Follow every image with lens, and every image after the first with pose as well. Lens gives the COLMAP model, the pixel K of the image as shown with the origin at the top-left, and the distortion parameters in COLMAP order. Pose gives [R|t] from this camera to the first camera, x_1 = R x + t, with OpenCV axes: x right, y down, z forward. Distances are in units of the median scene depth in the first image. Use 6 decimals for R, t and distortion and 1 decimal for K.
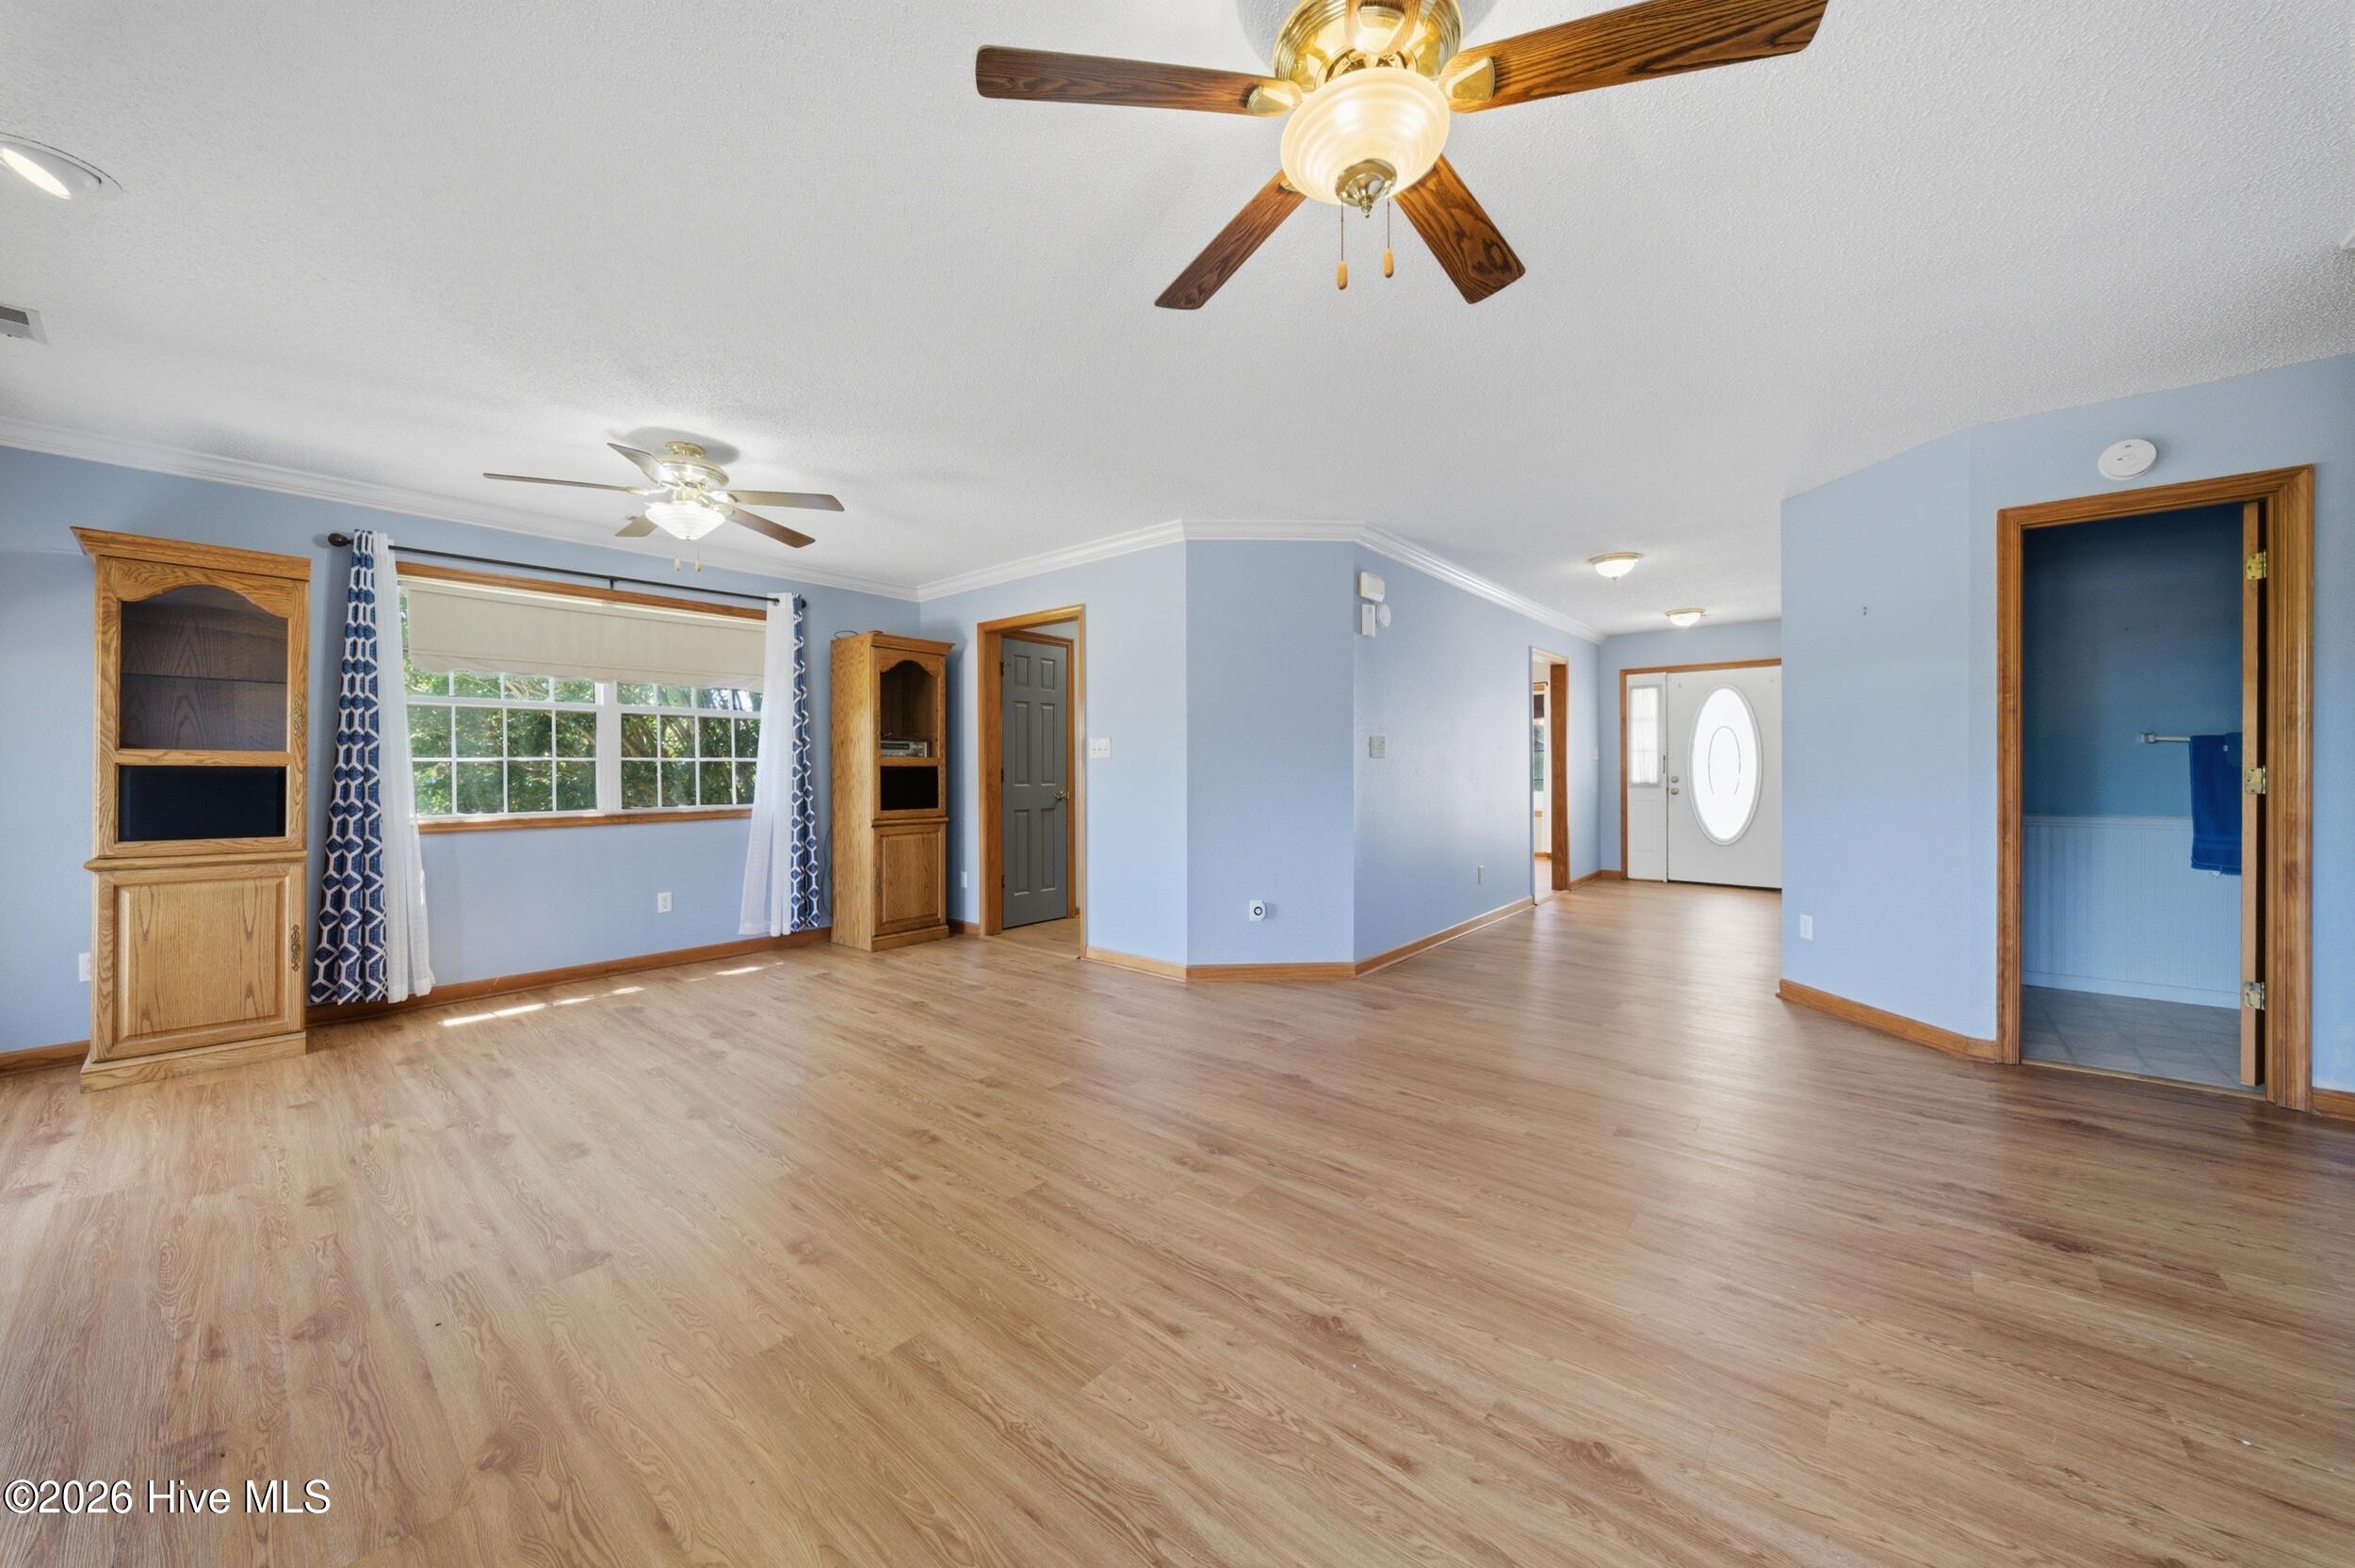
lens RADIAL K [[838.1, 0, 1177.8], [0, 838.1, 773.1], [0, 0, 1]] dist [0.000058, 0.000085]
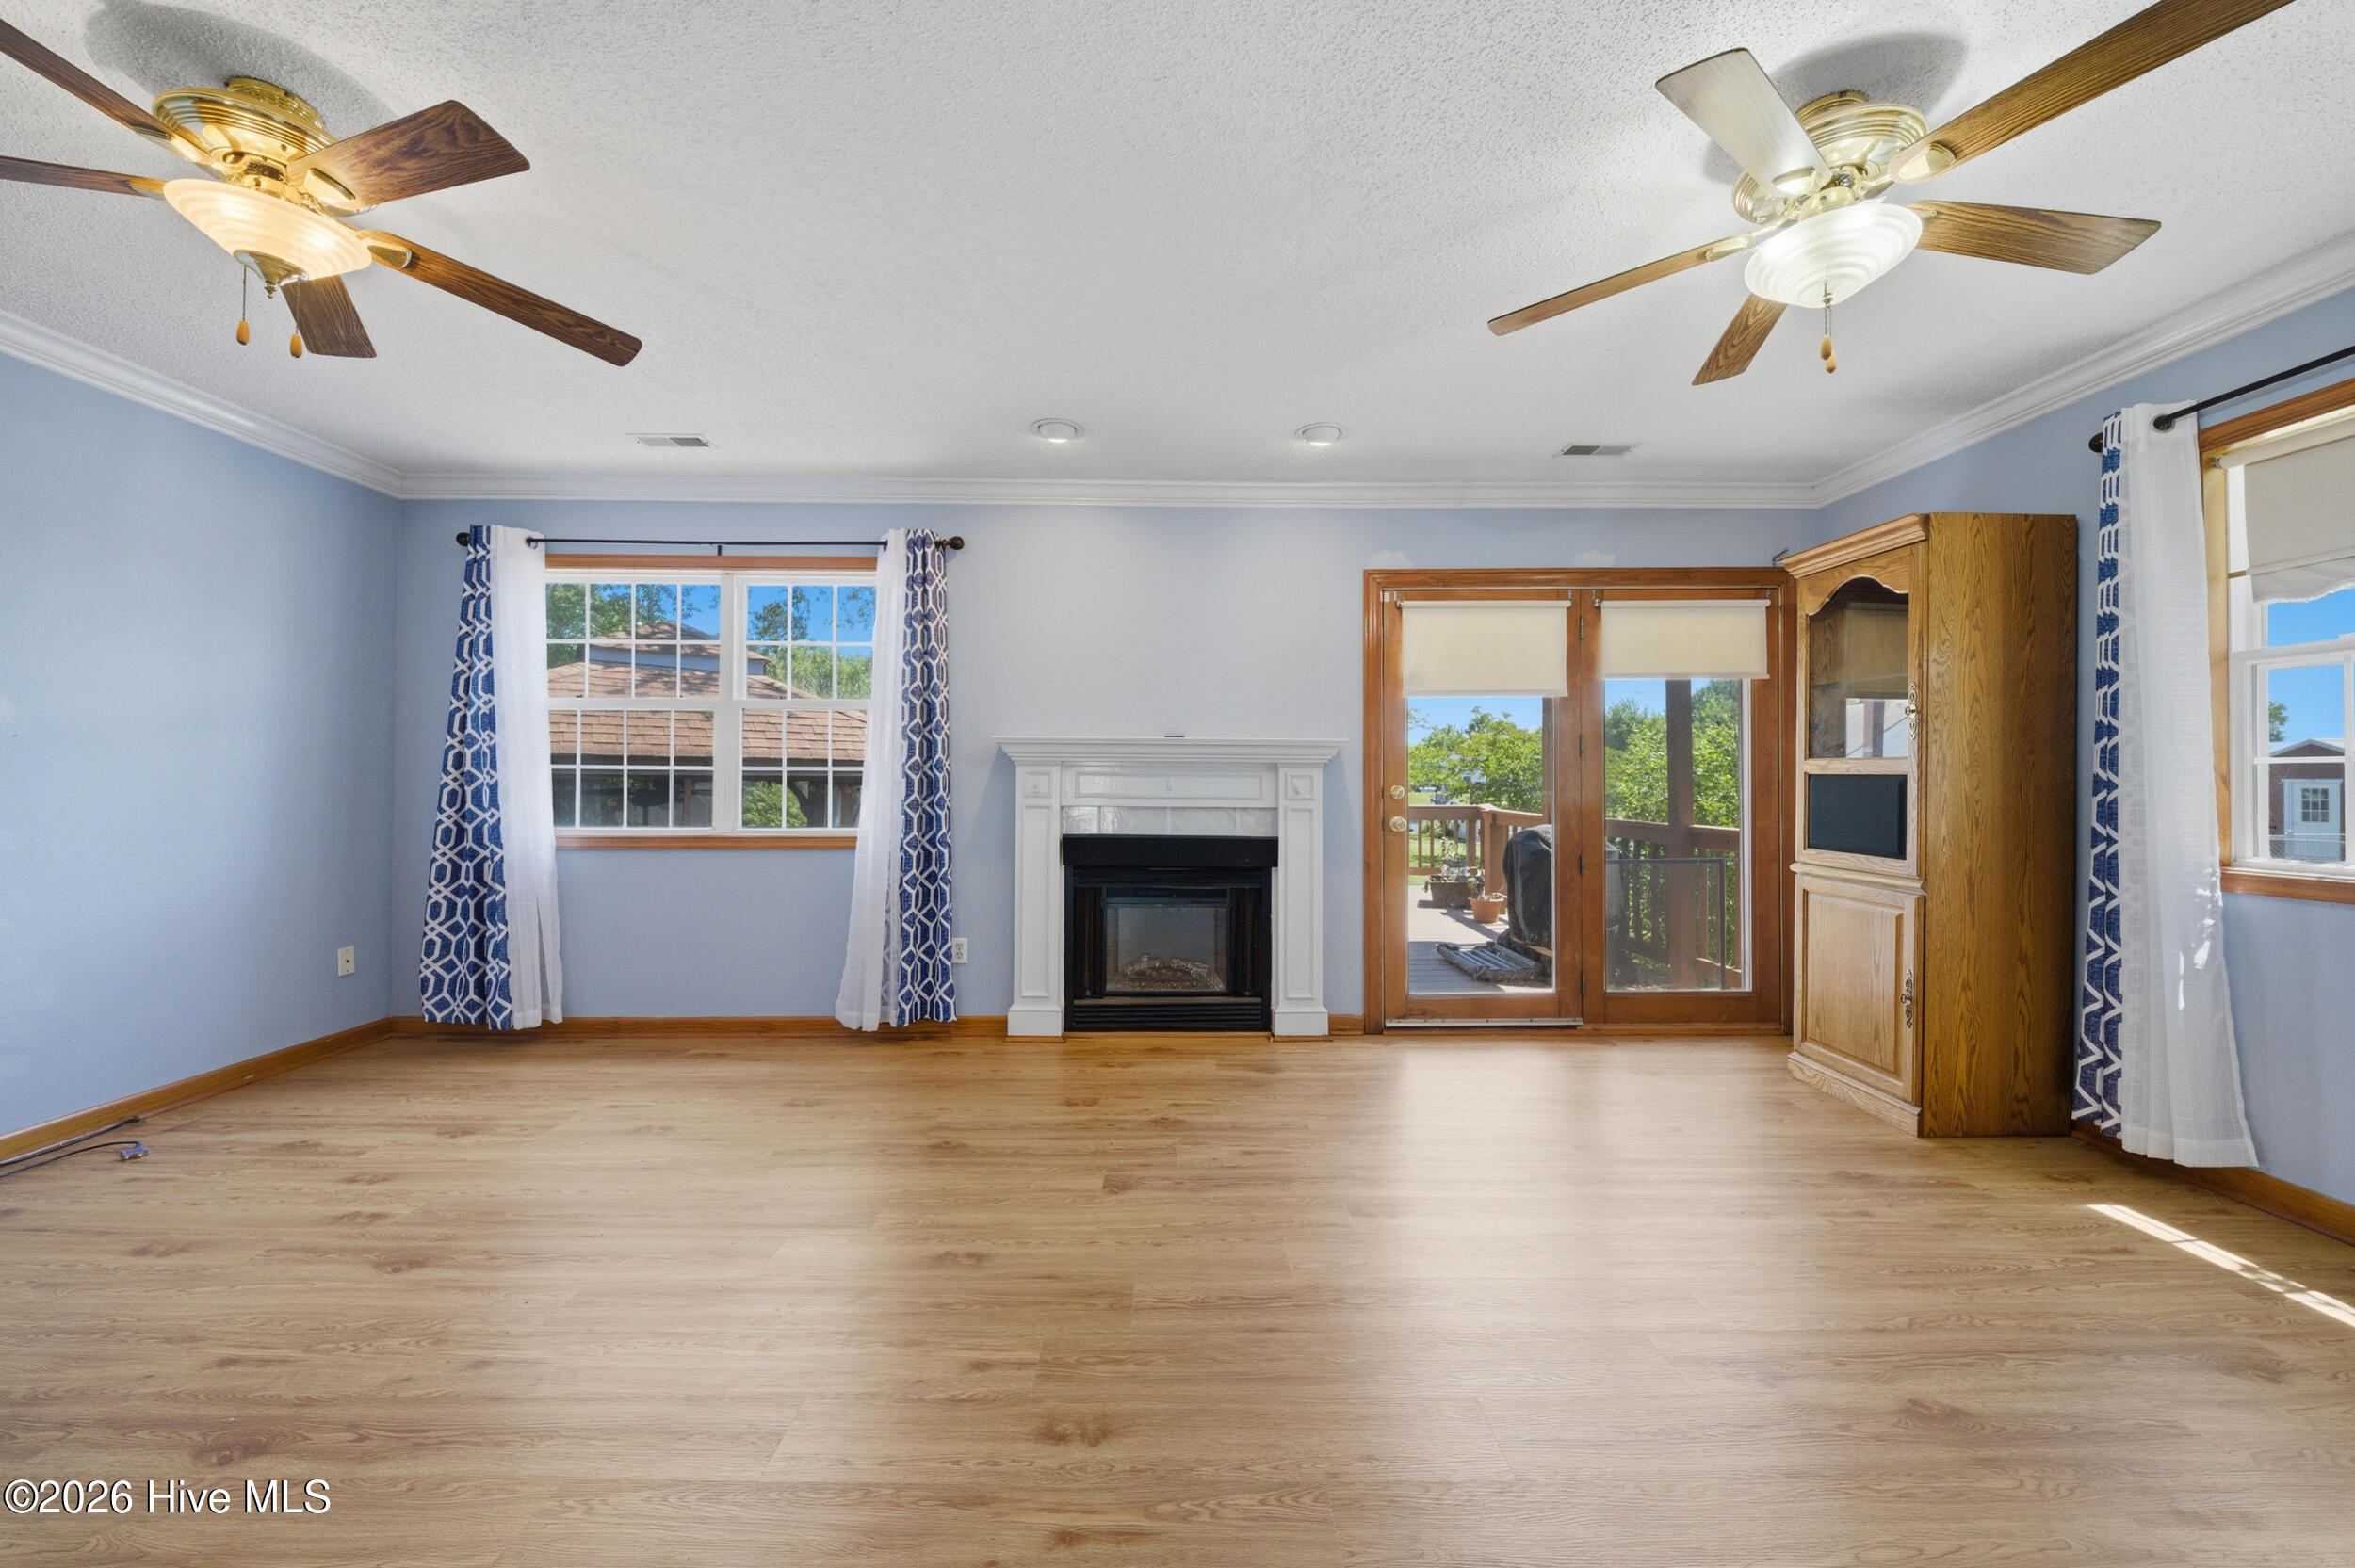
lens RADIAL K [[838.1, 0, 1175.6], [0, 838.1, 781.2], [0, 0, 1]] dist [0.000058, 0.000085]
pose [[-0.757020, 0.001773, -0.653389, 0.014415], [-0.003046, 0.999976, 0.006242, -0.006258], [0.653385, 0.006715, -0.756996, 1.475617]]
